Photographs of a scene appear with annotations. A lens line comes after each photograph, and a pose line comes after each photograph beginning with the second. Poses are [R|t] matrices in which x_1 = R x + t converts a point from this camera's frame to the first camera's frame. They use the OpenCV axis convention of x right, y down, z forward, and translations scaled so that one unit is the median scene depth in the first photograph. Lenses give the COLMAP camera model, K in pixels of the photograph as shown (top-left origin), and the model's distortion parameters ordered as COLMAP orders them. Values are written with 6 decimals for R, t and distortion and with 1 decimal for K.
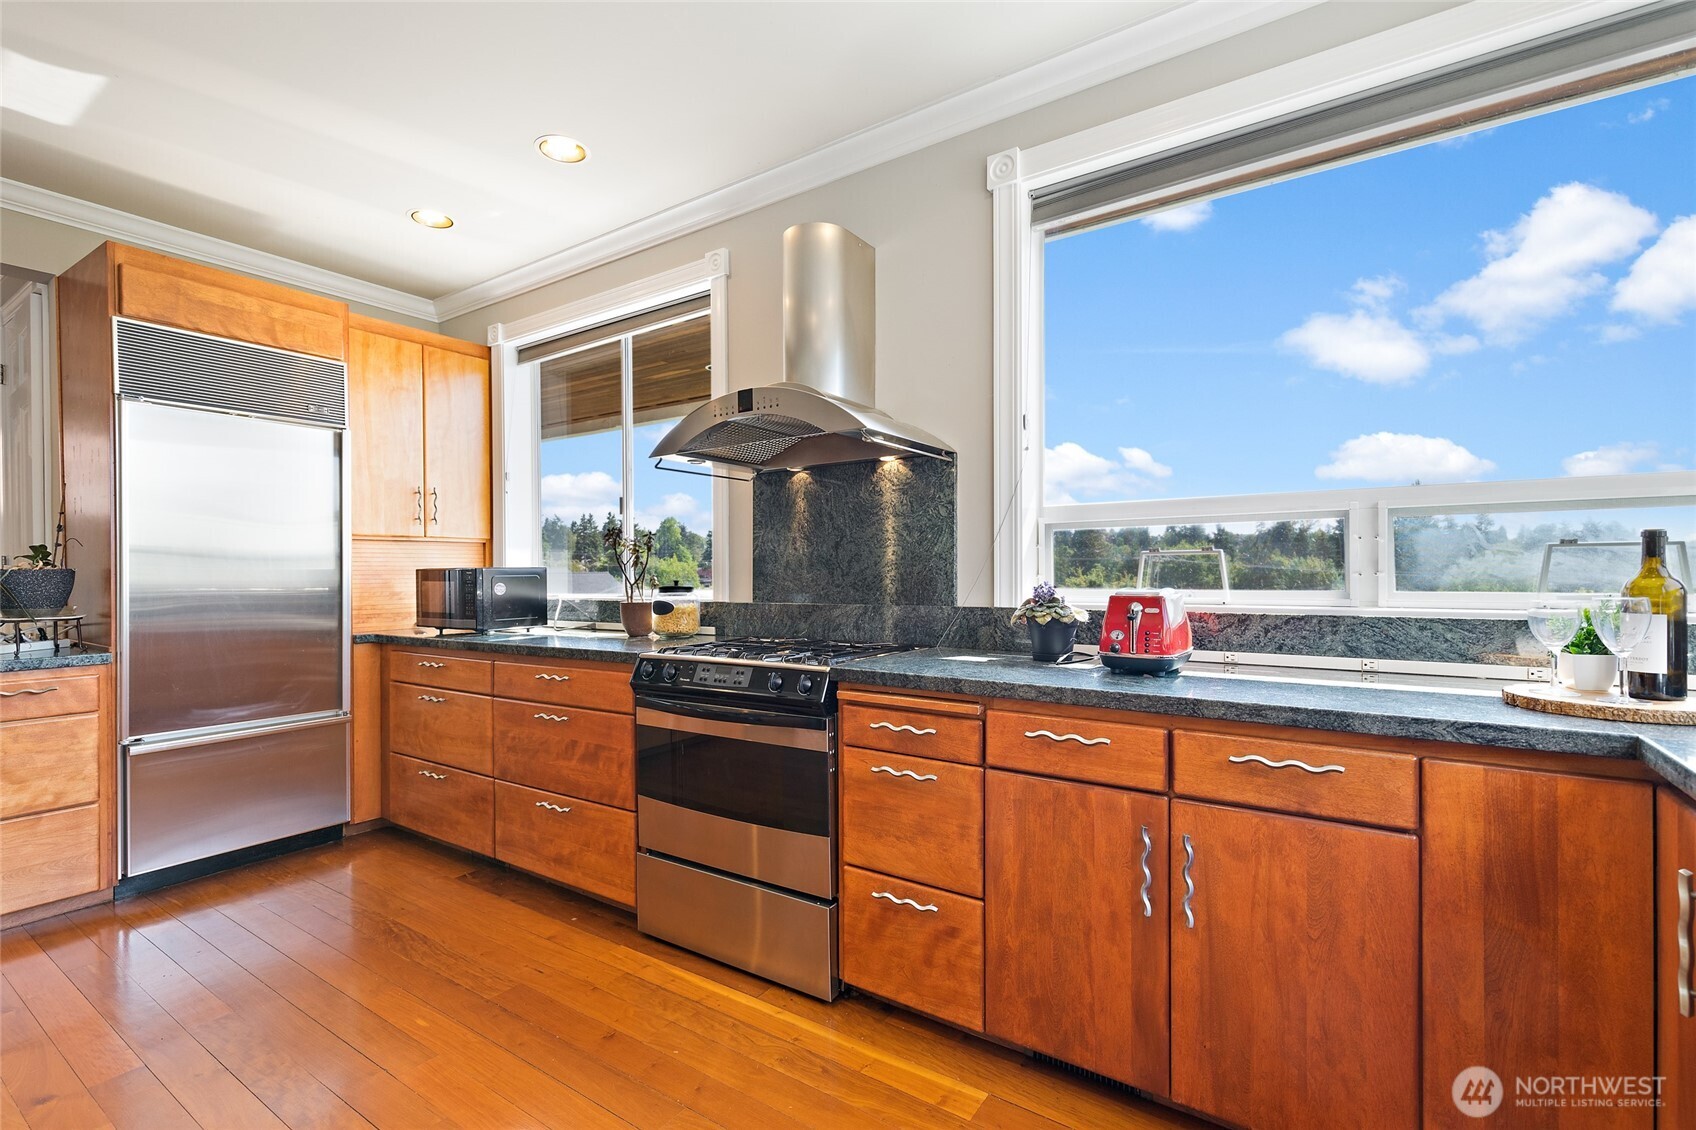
lens RADIAL K [[759.2, 0, 839.4], [0, 759.2, 568.4], [0, 0, 1]] dist [0.000798, -0.000165]
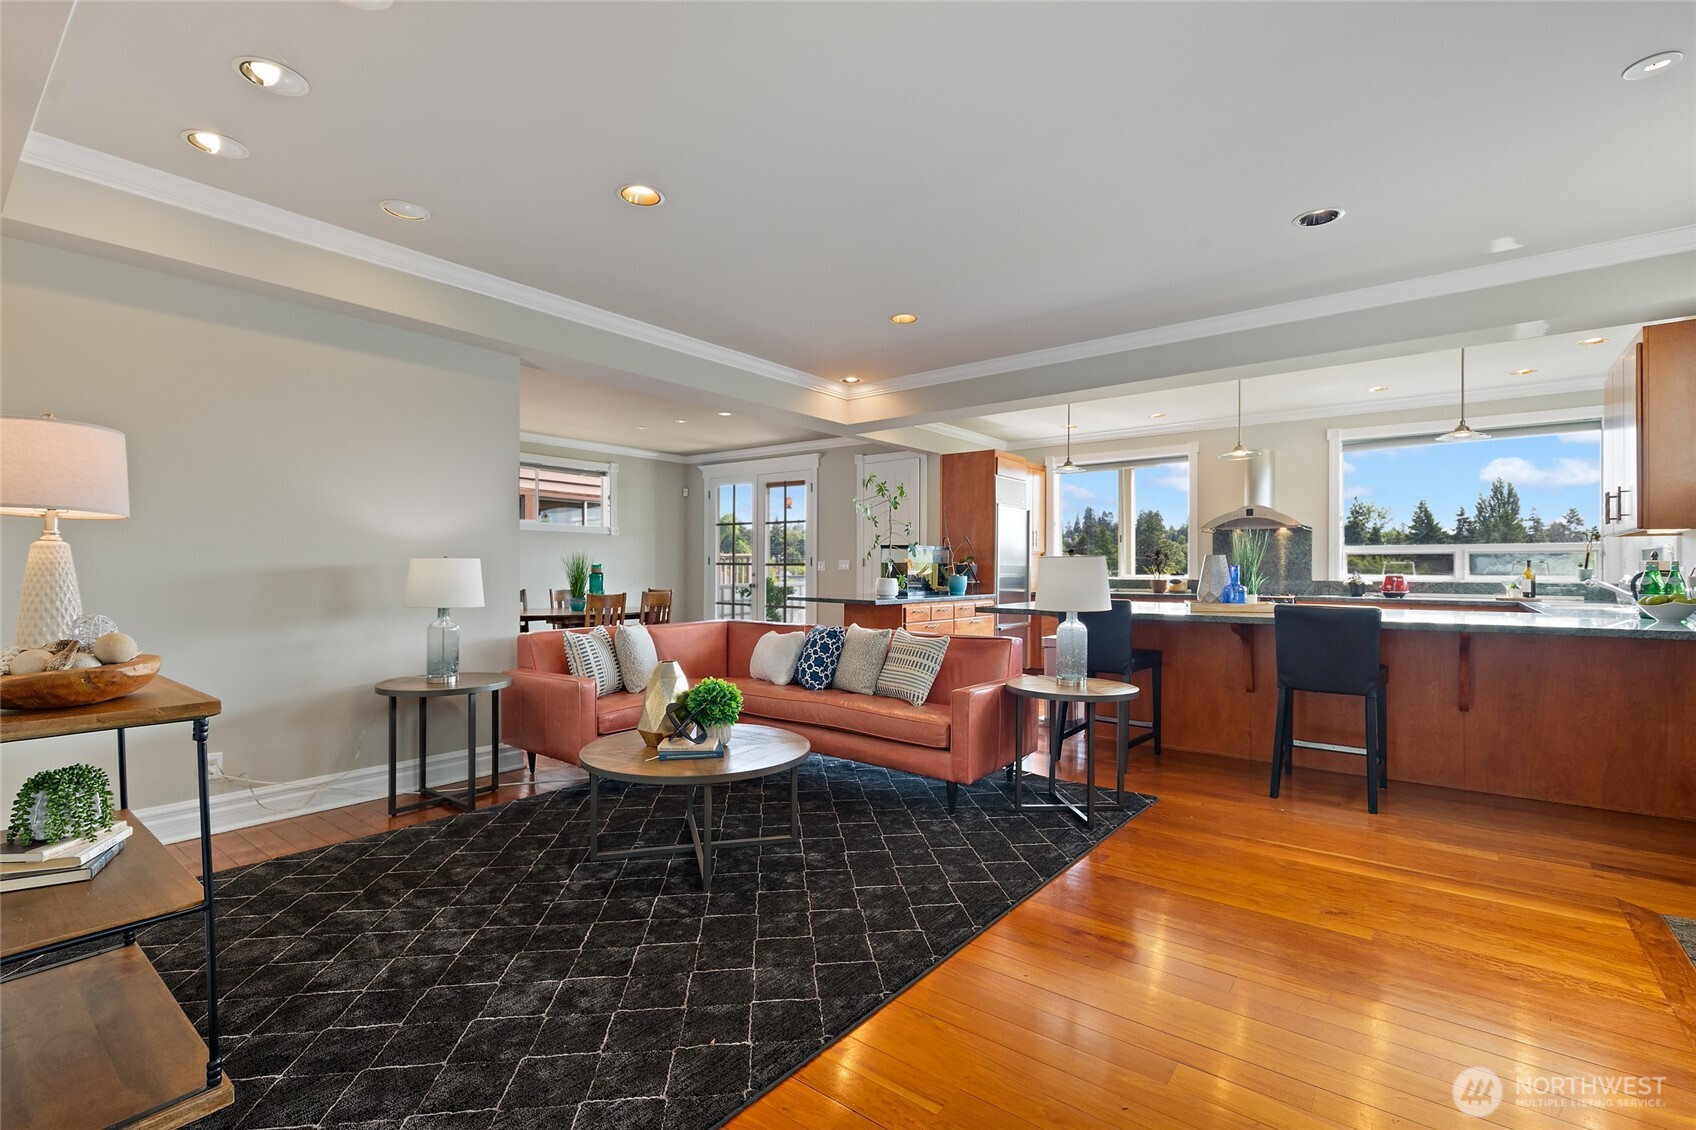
lens RADIAL K [[753.5, 0, 855.6], [0, 753.5, 562.6], [0, 0, 1]] dist [-0.001275, -0.000107]
pose [[0.998201, 0.008929, -0.059287, -1.373110], [-0.009161, 0.999951, -0.003637, 0.007742], [0.059252, 0.004173, 0.998234, -1.913755]]
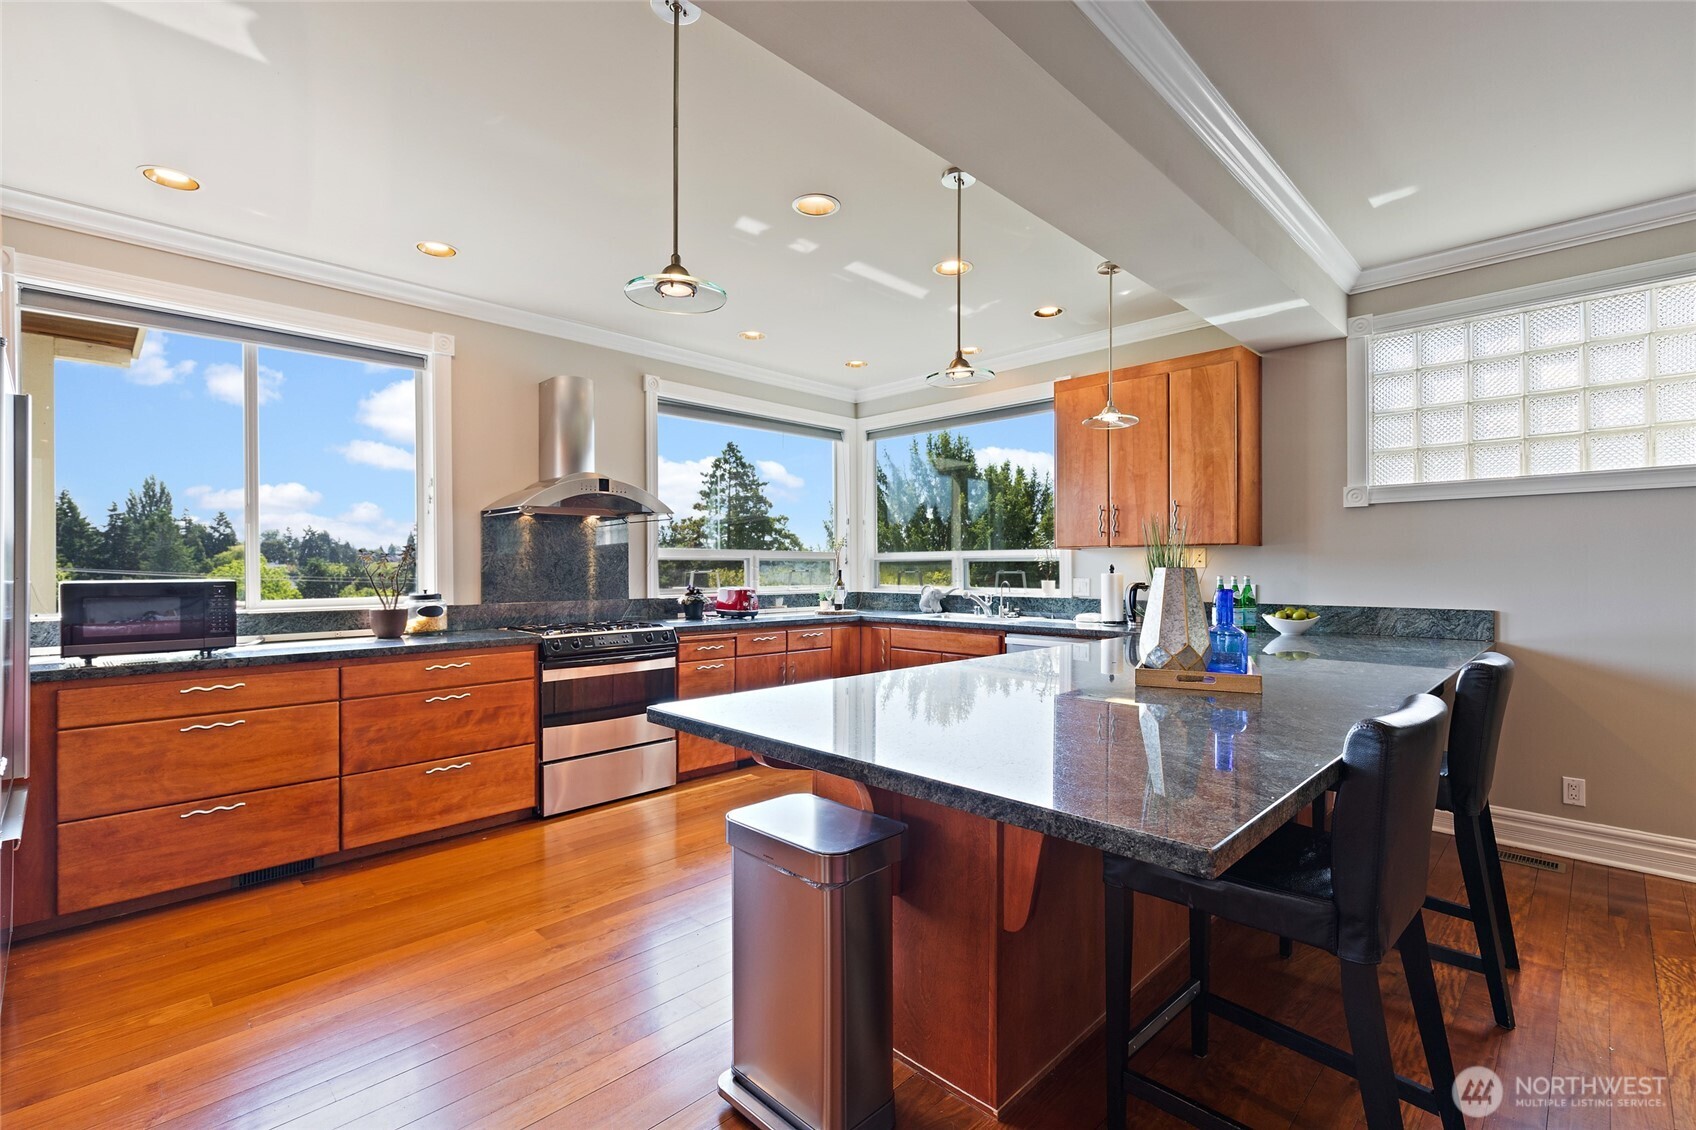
lens RADIAL K [[759.2, 0, 839.4], [0, 759.2, 568.4], [0, 0, 1]] dist [0.000798, -0.000165]
pose [[0.189682, 0.007570, 0.981816, -1.561723], [-0.003530, 0.999969, -0.007028, -0.014649], [-0.981839, -0.002133, 0.189703, 0.117988]]
